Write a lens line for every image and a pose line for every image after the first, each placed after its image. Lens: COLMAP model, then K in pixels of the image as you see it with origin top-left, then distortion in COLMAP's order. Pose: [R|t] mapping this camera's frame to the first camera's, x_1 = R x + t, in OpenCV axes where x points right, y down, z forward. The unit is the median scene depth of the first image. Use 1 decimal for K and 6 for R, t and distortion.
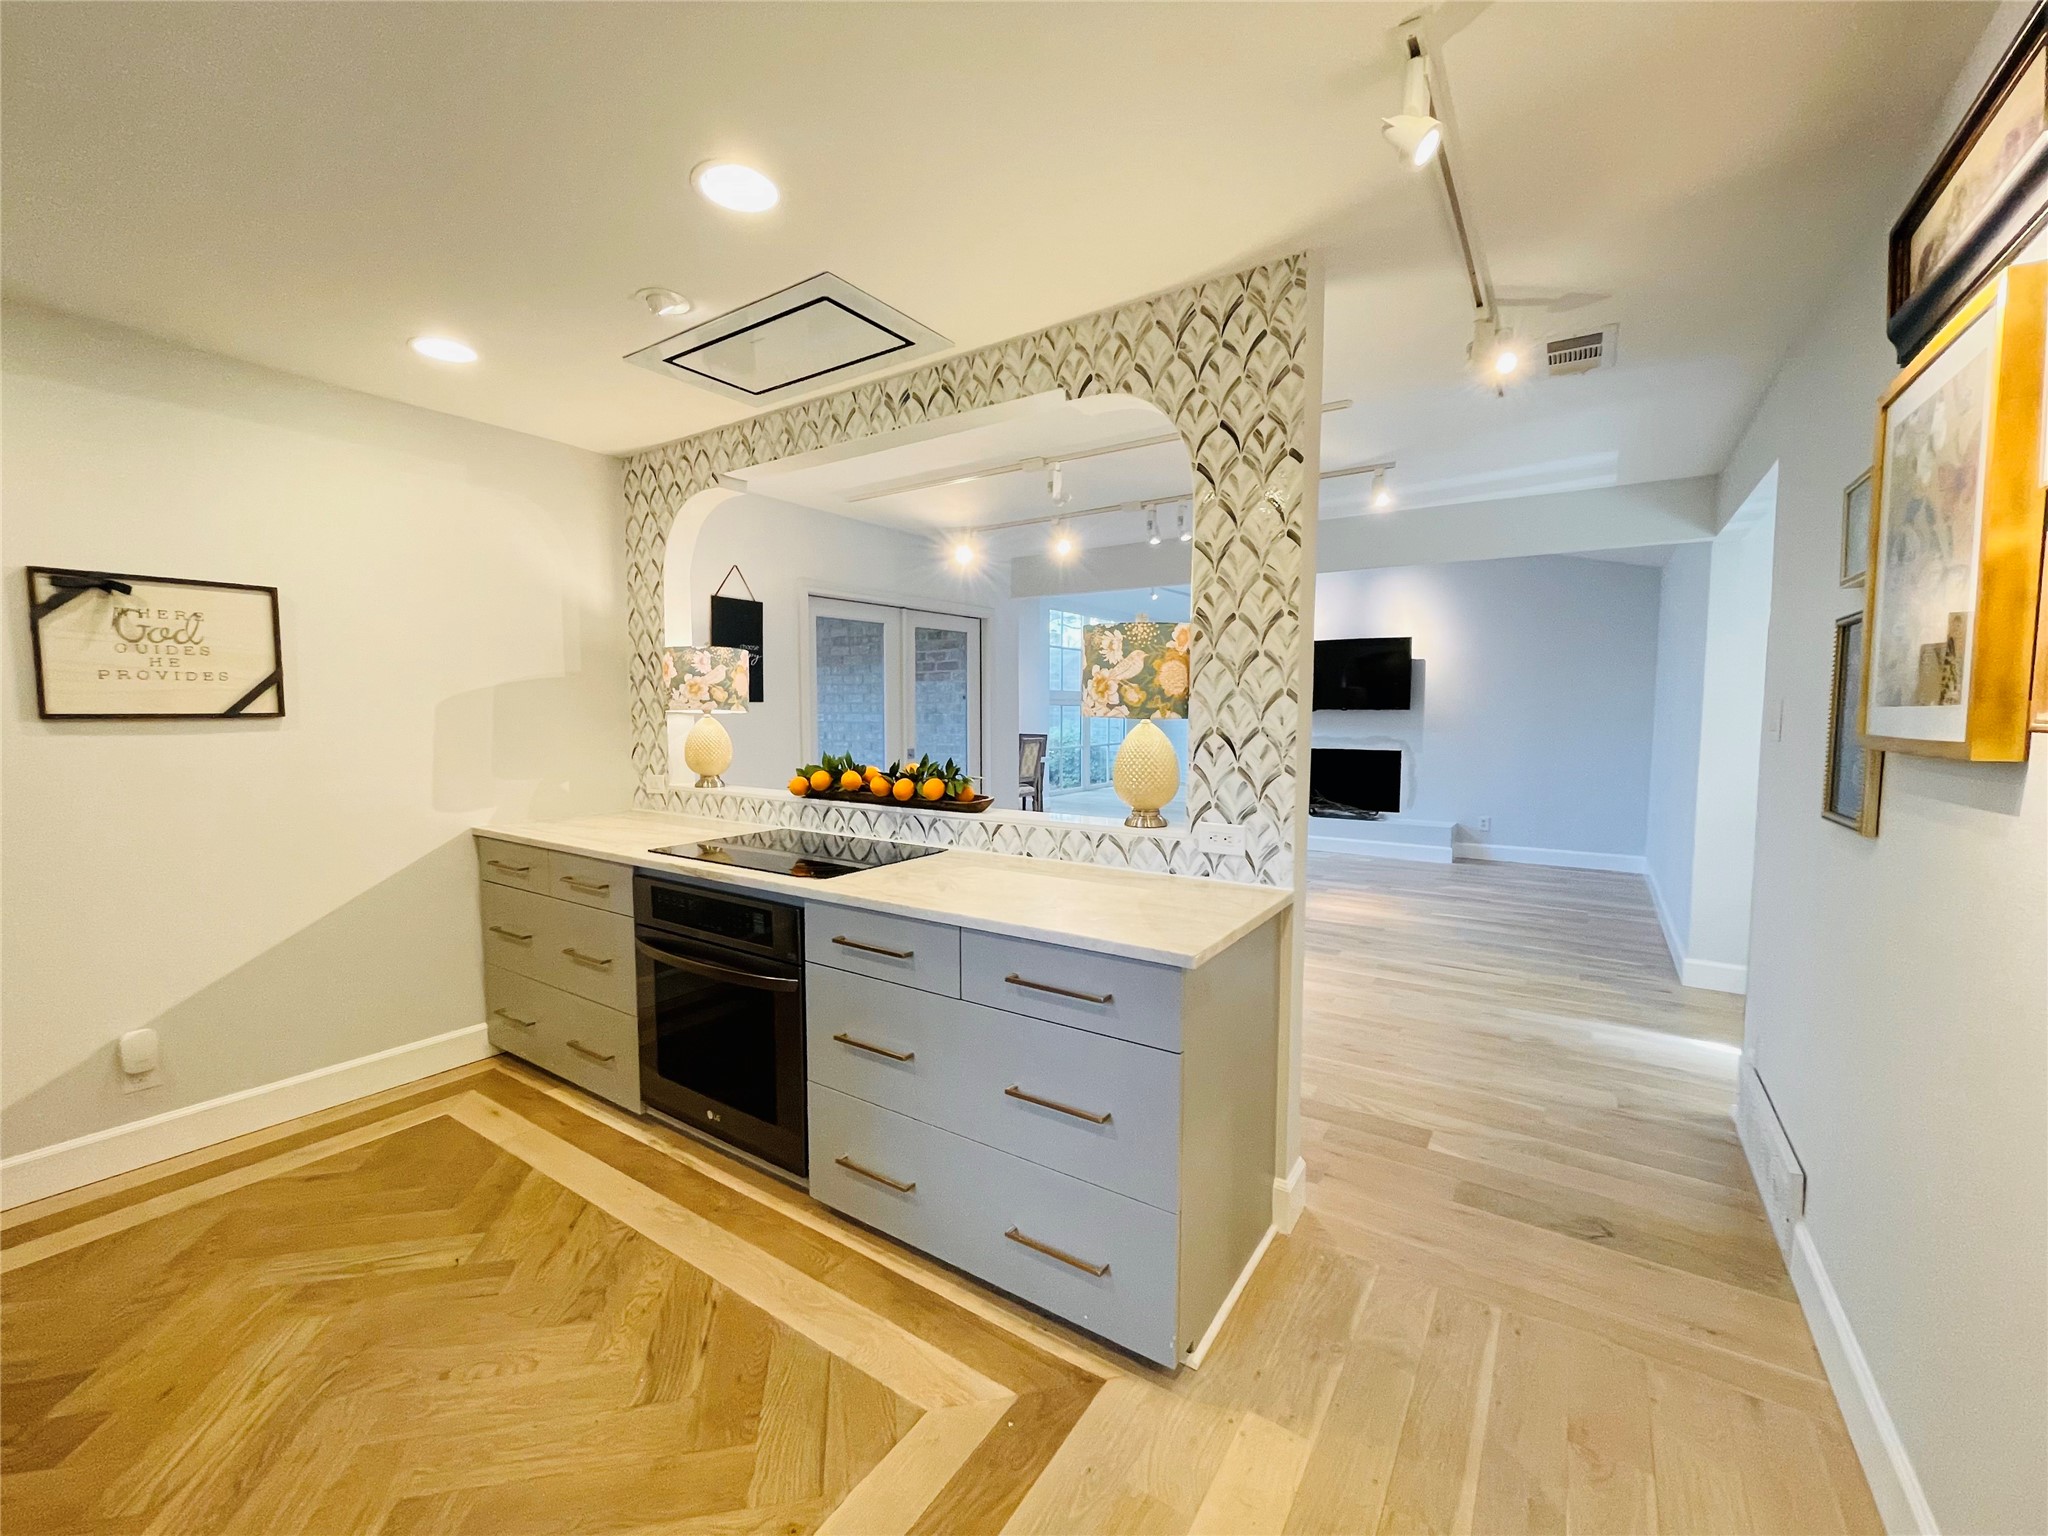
lens RADIAL K [[824.5, 0, 1023.1], [0, 824.5, 771.3], [0, 0, 1]] dist [-0.000974, -0.000472]
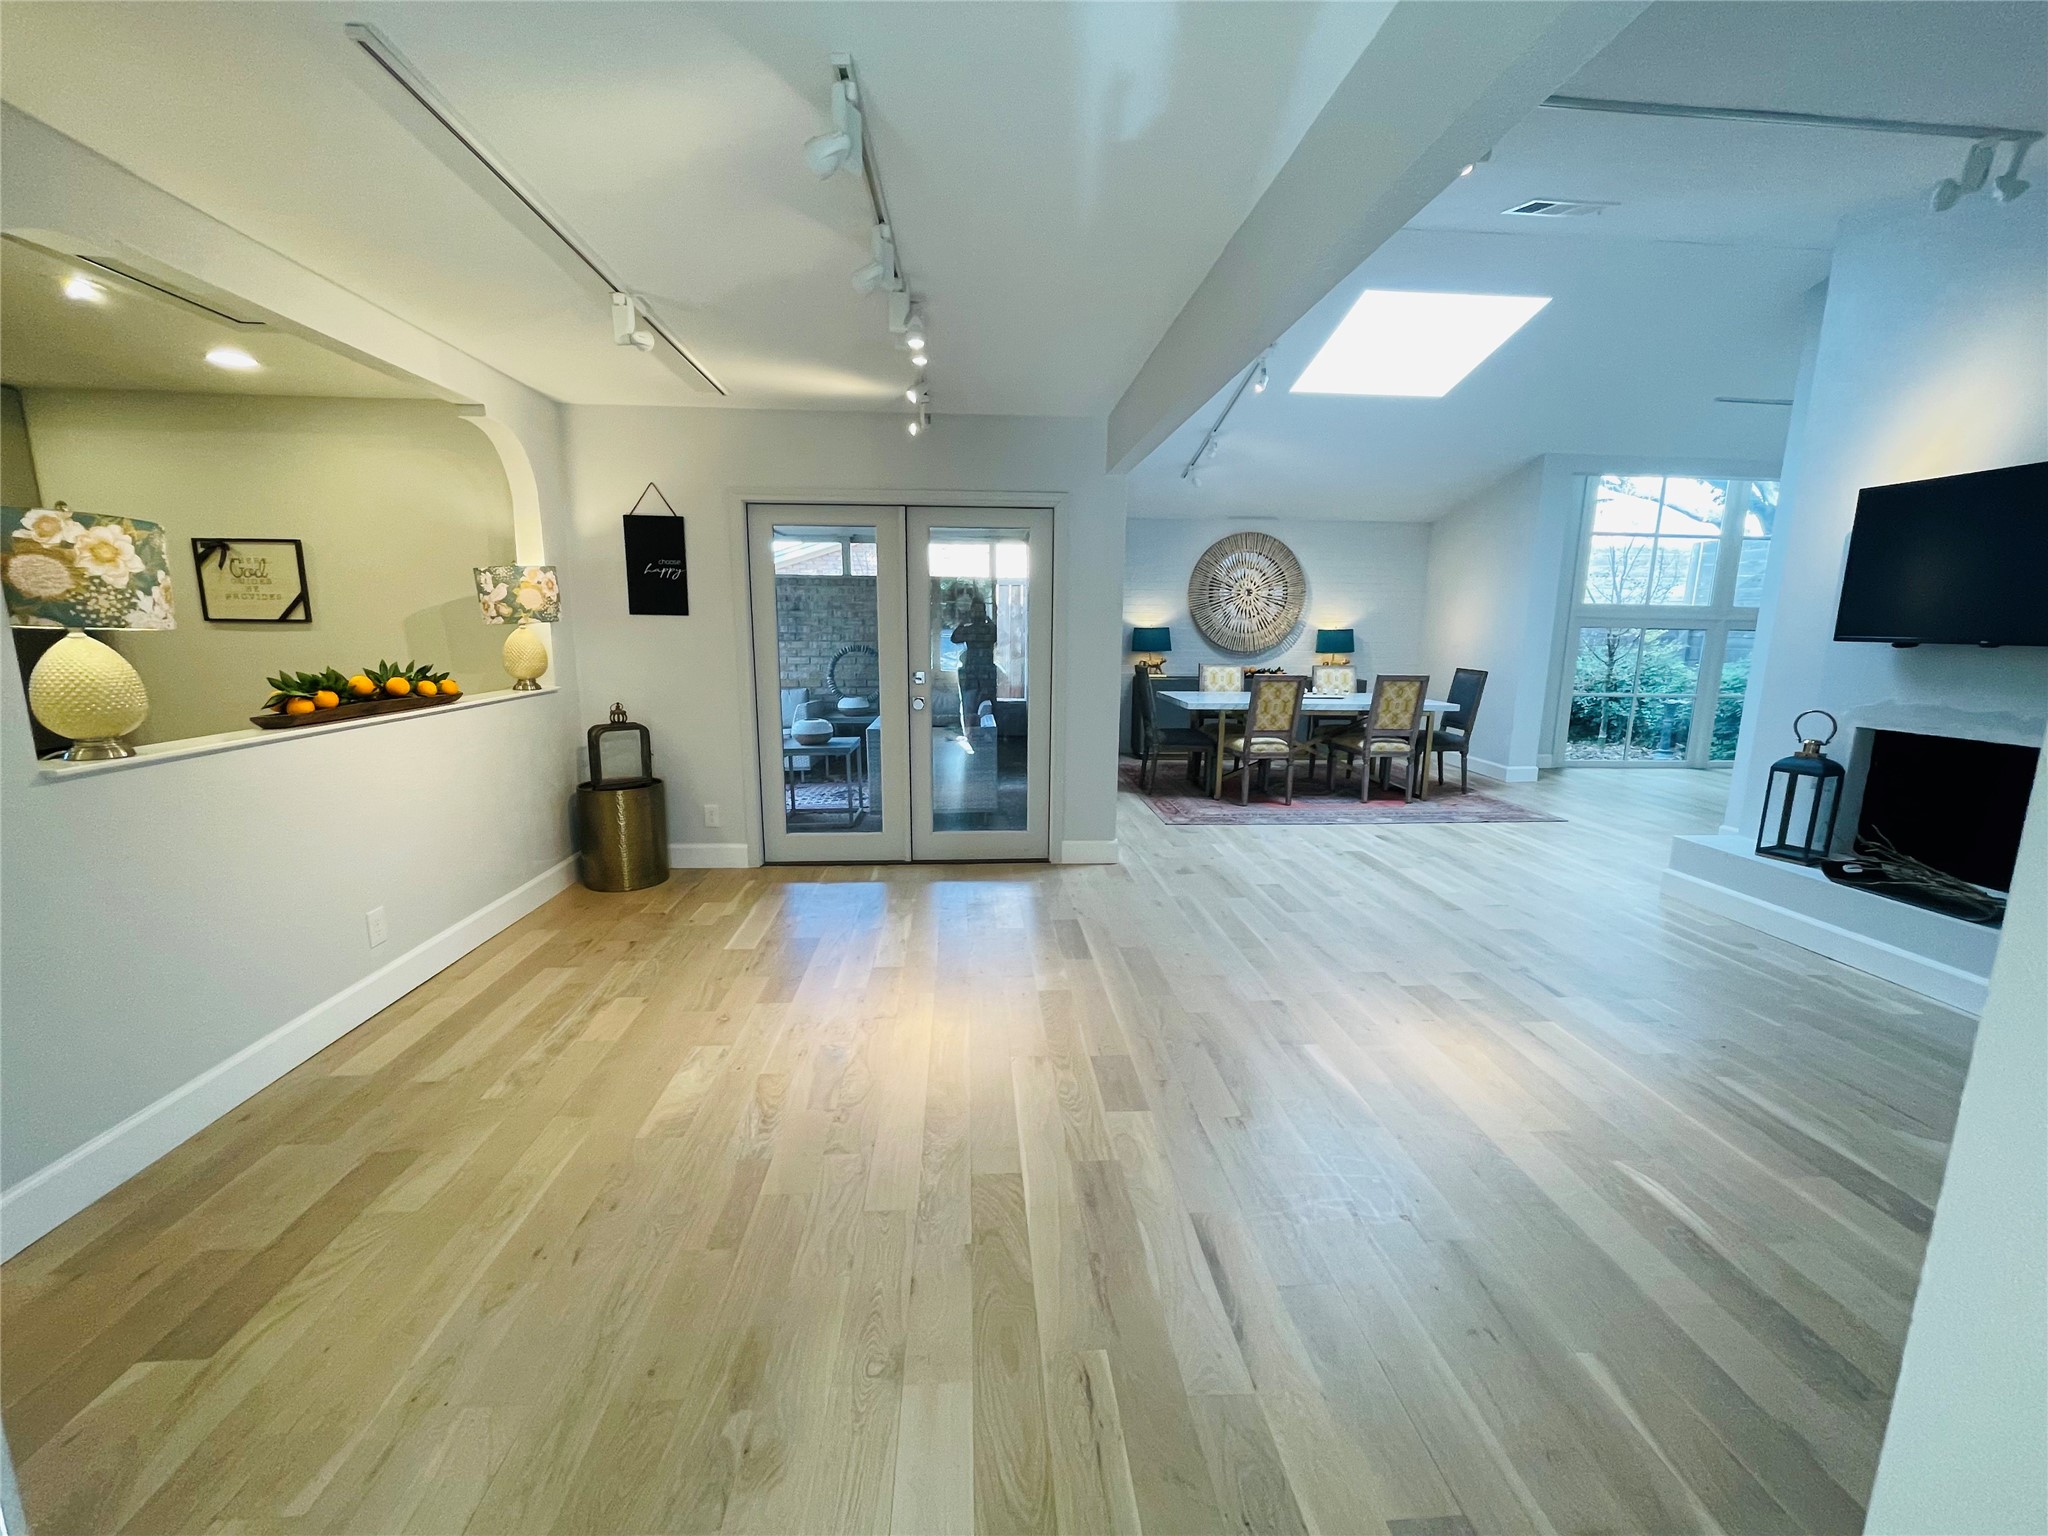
lens RADIAL K [[824.5, 0, 1027.5], [0, 824.5, 769.6], [0, 0, 1]] dist [-0.000974, -0.000472]
pose [[0.613404, 0.147956, -0.775787, 1.087484], [-0.073438, 0.988725, 0.130500, -0.082354], [0.786348, -0.023077, 0.617353, 0.966549]]
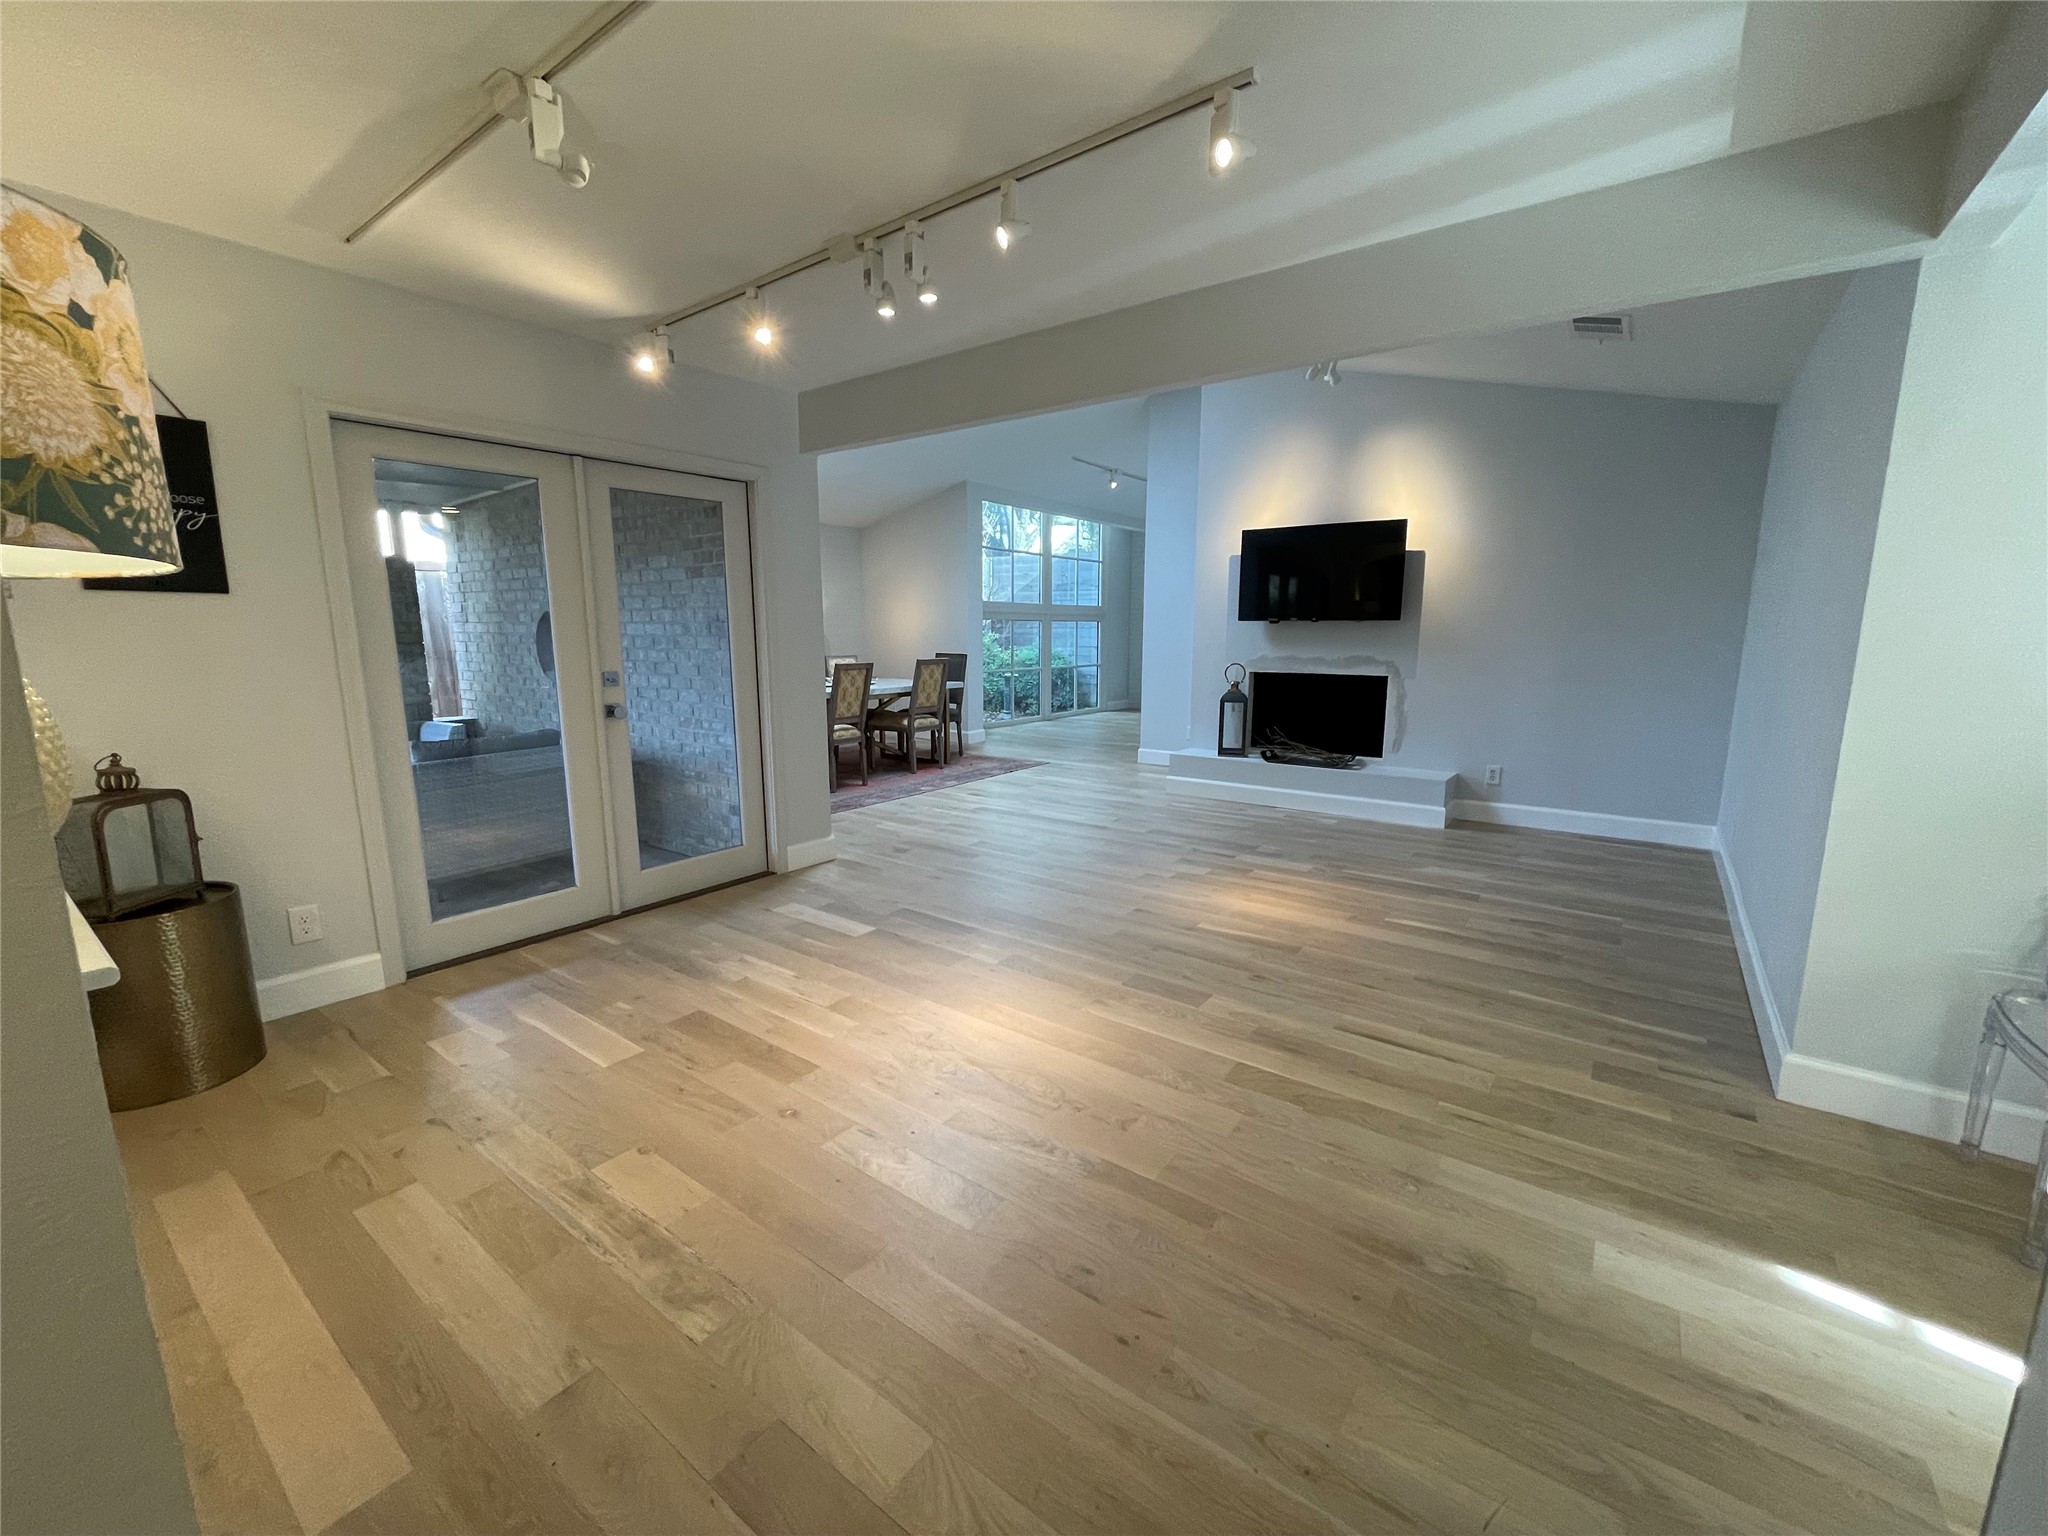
lens RADIAL K [[824.5, 0, 1022.1], [0, 824.5, 768.8], [0, 0, 1]] dist [-0.000974, -0.000472]
pose [[0.998689, 0.009588, -0.050276, 0.417429], [-0.004942, 0.995771, 0.091740, -0.020164], [0.050943, -0.091371, 0.994513, 0.582344]]
